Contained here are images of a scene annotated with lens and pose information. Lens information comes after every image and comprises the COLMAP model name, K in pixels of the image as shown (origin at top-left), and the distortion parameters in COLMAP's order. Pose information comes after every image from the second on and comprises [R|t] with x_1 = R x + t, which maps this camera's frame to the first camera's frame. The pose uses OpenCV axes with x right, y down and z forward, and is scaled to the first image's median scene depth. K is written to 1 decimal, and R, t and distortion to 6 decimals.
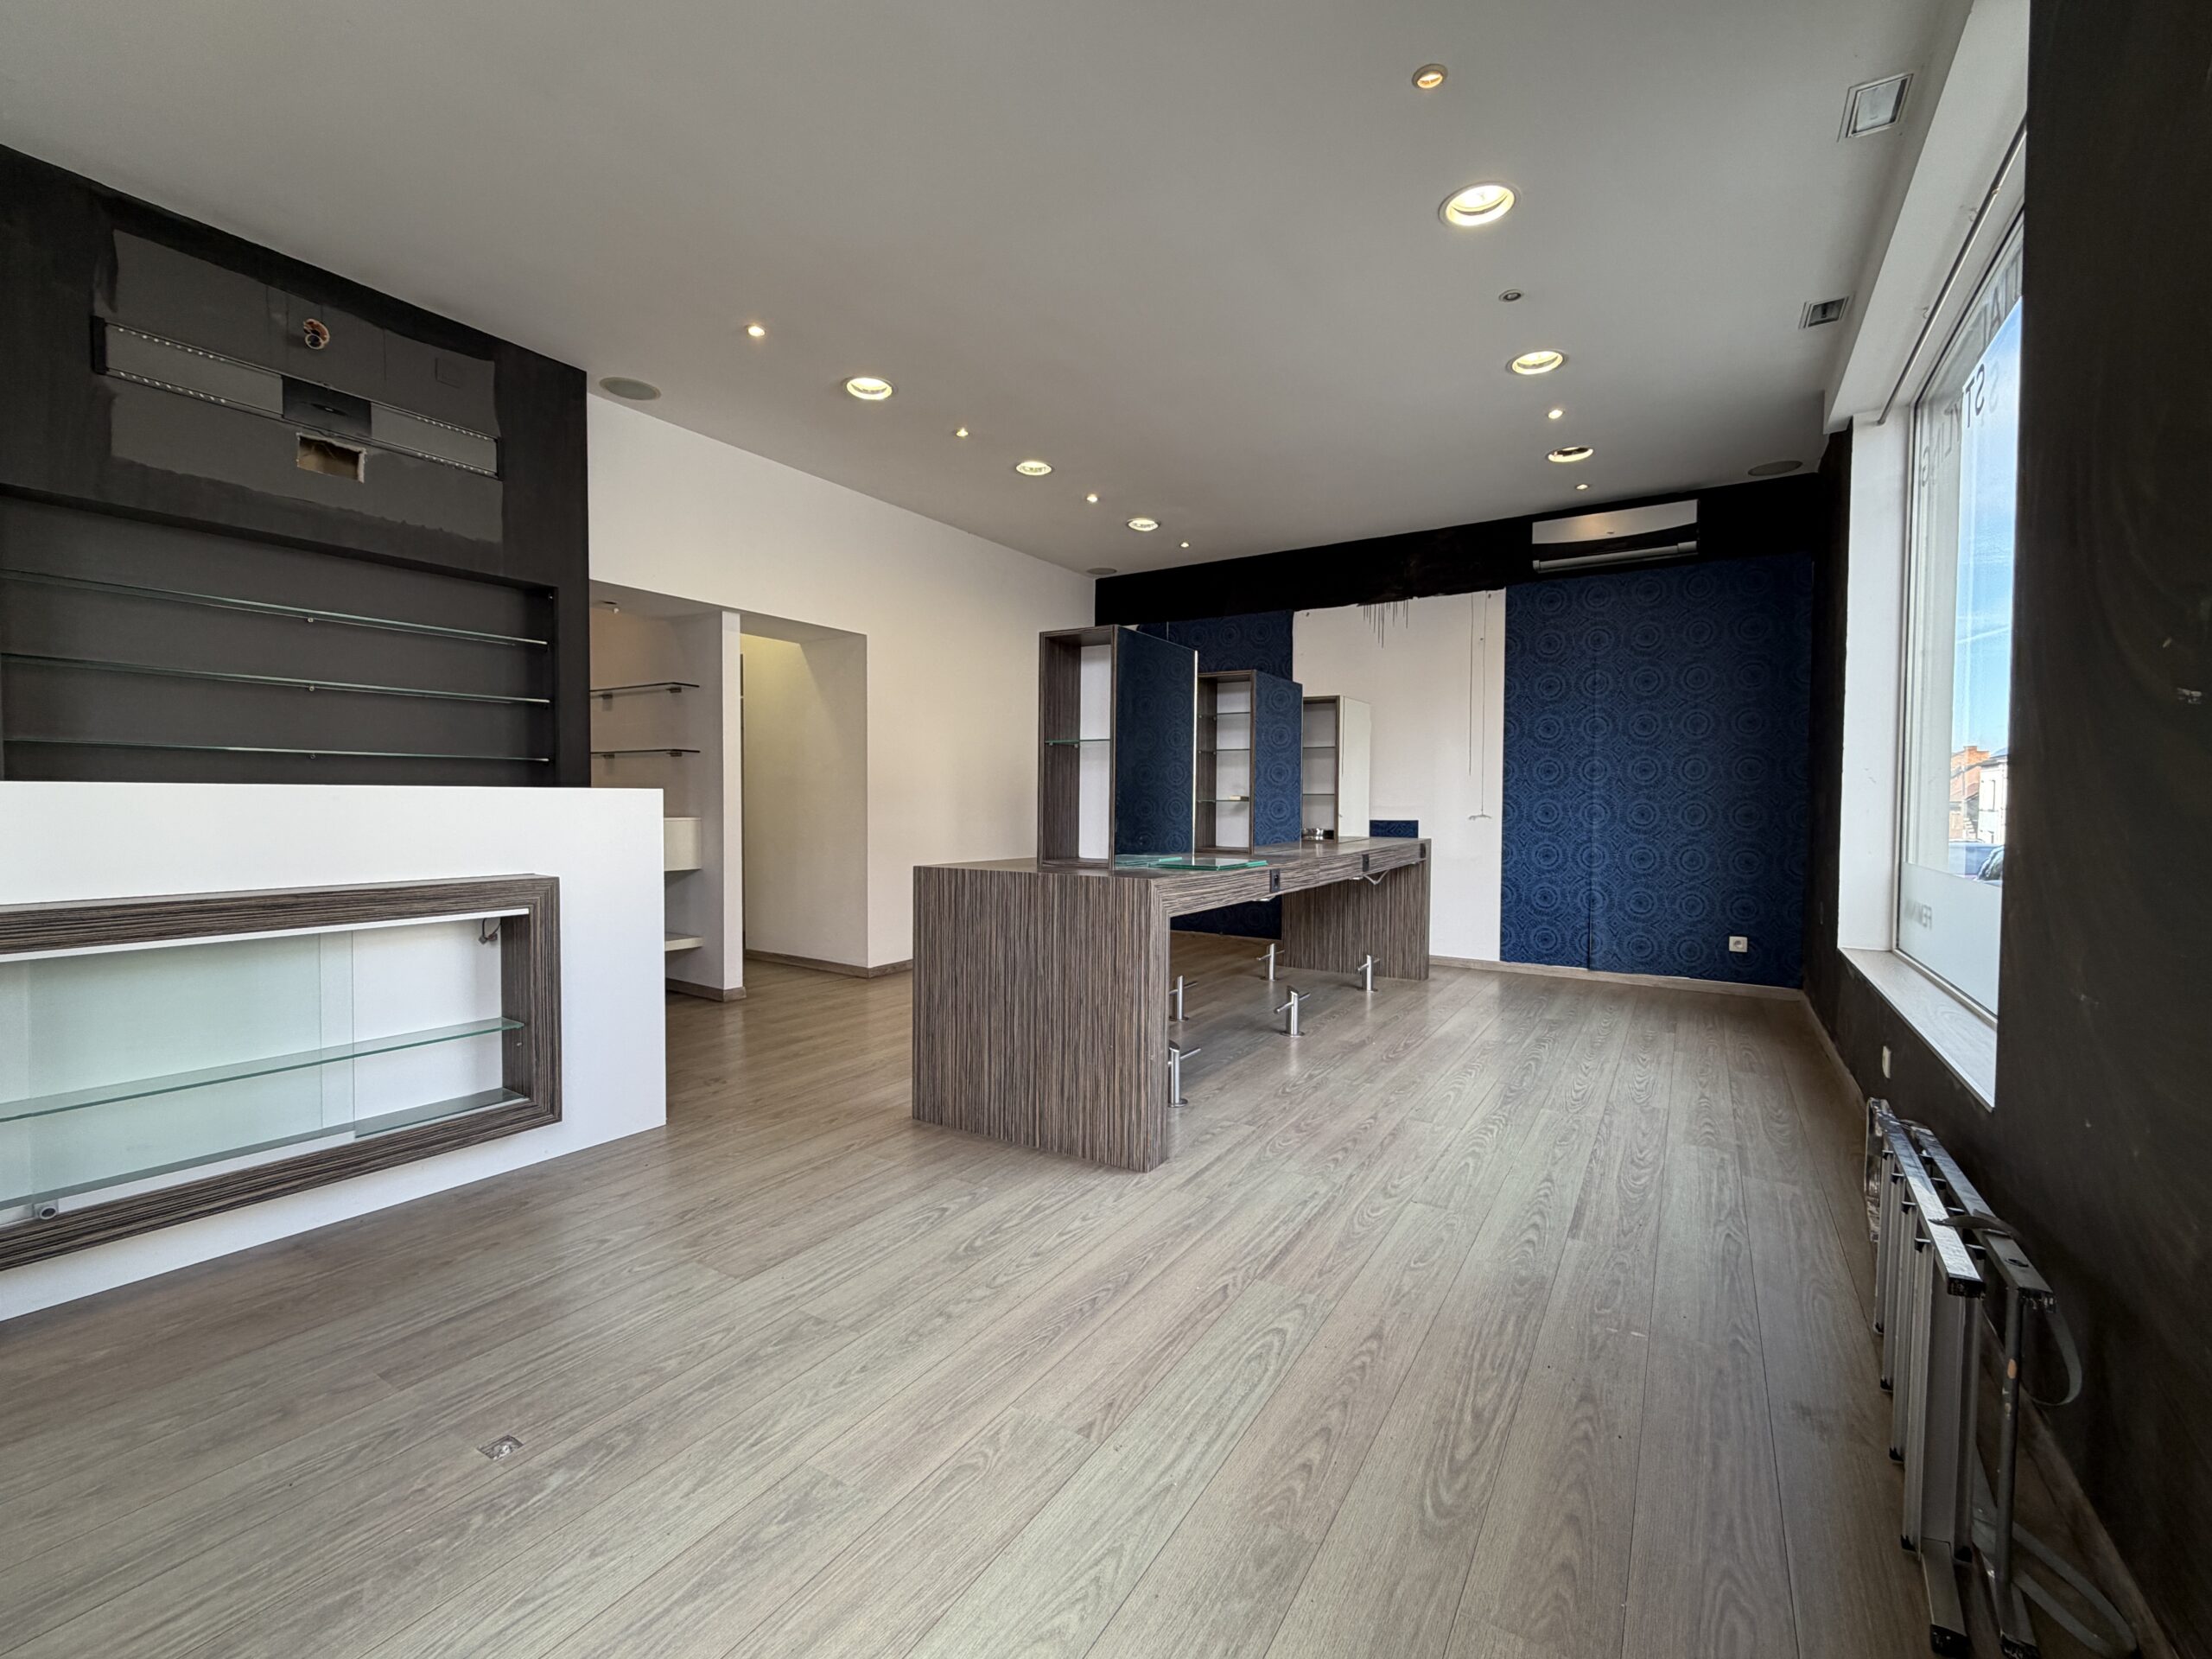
lens RADIAL K [[975.0, 0, 1089.3], [0, 975.0, 823.0], [0, 0, 1]] dist [-0.000217, -0.000103]
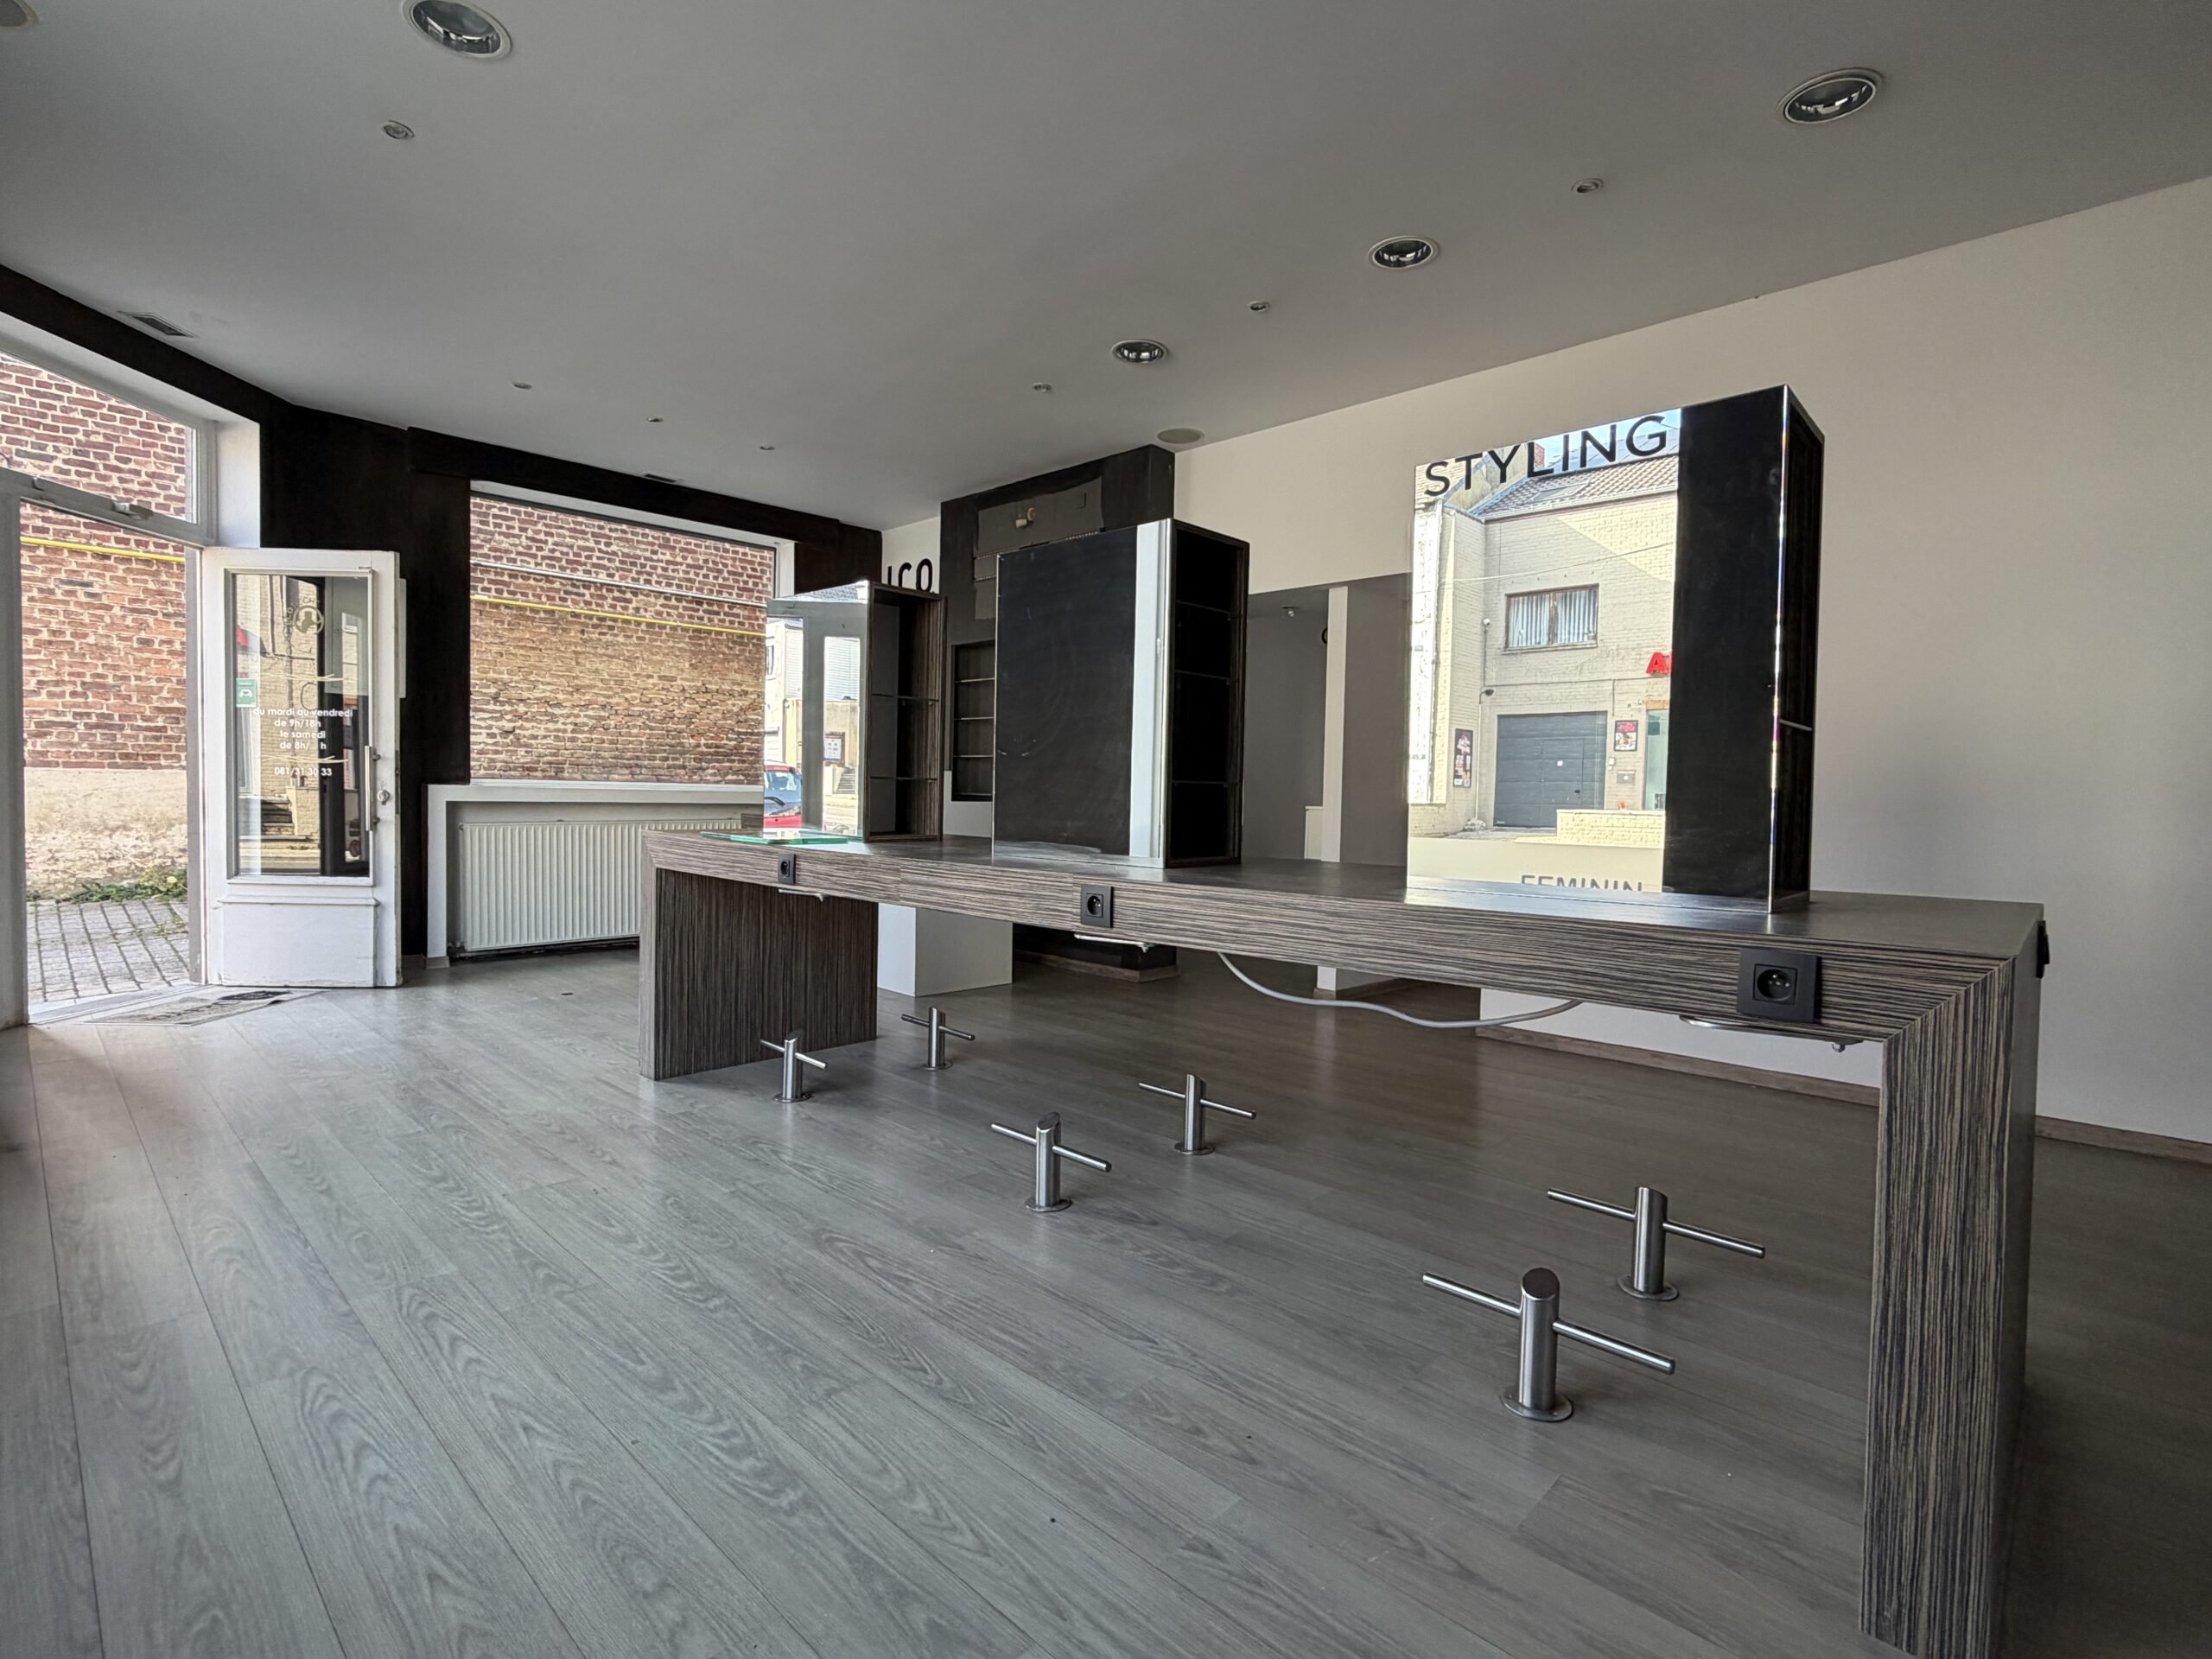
lens RADIAL K [[1025.5, 0, 1094.4], [0, 1025.5, 834.5], [0, 0, 1]] dist [-0.000749, -0.000521]
pose [[-0.193853, 0.031754, -0.980516, 1.005746], [-0.045158, 0.998128, 0.041252, -0.013188], [0.979991, 0.052275, -0.192056, 1.507418]]
